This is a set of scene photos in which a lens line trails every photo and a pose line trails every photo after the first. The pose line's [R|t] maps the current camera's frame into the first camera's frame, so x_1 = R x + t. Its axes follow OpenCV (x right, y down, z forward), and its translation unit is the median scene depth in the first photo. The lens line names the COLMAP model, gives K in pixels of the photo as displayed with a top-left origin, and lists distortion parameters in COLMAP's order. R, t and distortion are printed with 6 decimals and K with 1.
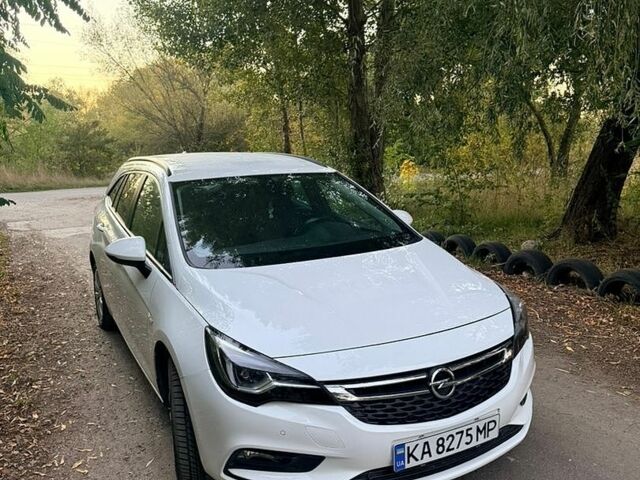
lens RADIAL K [[585.7, 0, 320.0], [0, 585.7, 240.0], [0, 0, 1]] dist [0.167771, -0.334477]
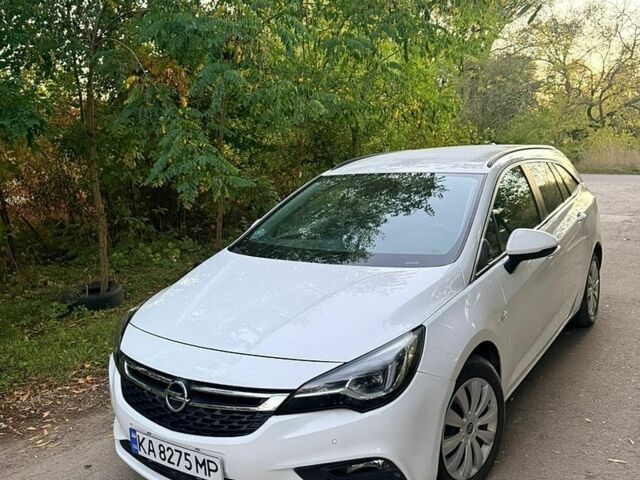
lens RADIAL K [[585.7, 0, 320.0], [0, 585.7, 240.0], [0, 0, 1]] dist [0.167771, -0.334477]
pose [[0.486843, 0.151646, -0.860225, 1.138332], [-0.121723, 0.986984, 0.105103, -0.149181], [0.864966, 0.053541, 0.498965, 0.698063]]
